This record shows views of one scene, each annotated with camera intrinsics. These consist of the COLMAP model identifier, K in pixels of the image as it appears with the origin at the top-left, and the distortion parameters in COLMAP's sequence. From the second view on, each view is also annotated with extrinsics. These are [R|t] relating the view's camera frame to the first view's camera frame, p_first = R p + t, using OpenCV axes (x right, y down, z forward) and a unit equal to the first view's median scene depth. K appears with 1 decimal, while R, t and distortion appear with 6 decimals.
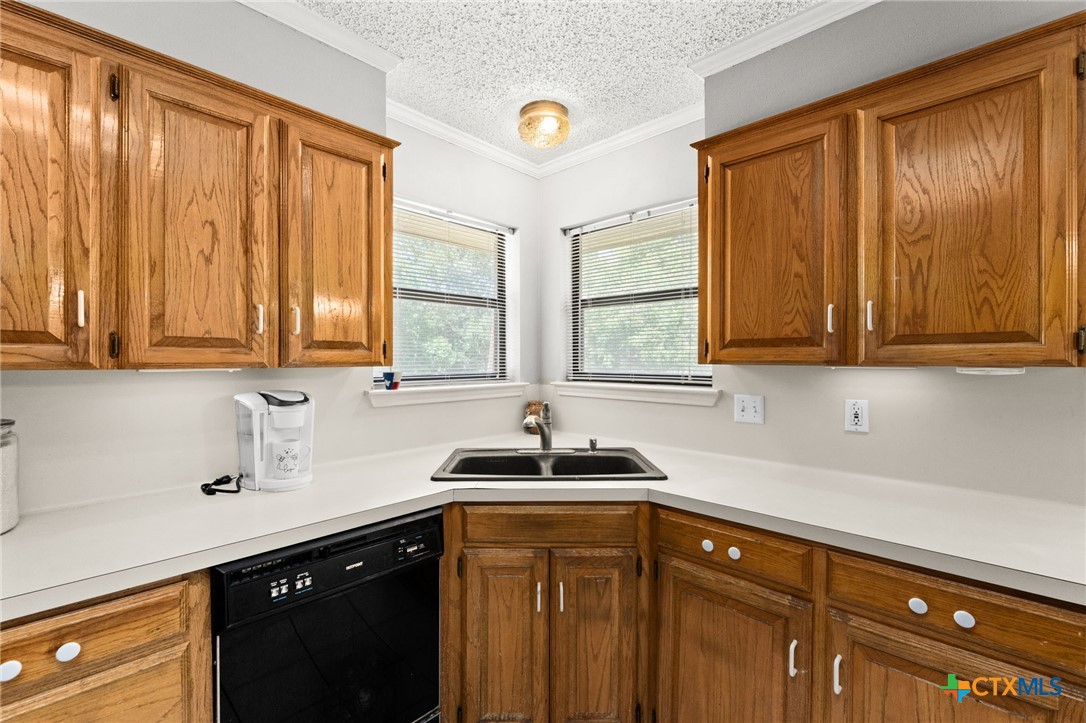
lens RADIAL K [[461.6, 0, 541.8], [0, 461.6, 361.9], [0, 0, 1]] dist [0.001257, -0.000118]
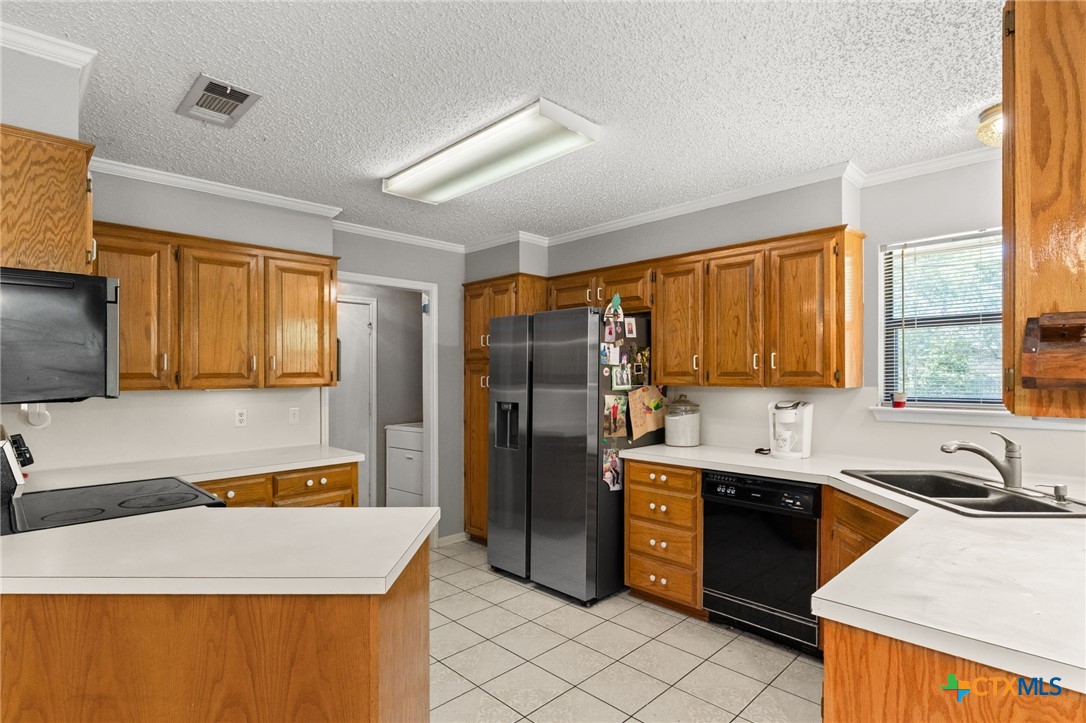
lens RADIAL K [[538.3, 0, 541.4], [0, 538.3, 367.8], [0, 0, 1]] dist [0.000632, 0.000008]
pose [[-0.017350, -0.008898, -0.999810, 1.510926], [-0.001192, 0.999960, -0.008878, -0.042756], [0.999849, 0.001037, -0.017360, 0.147015]]
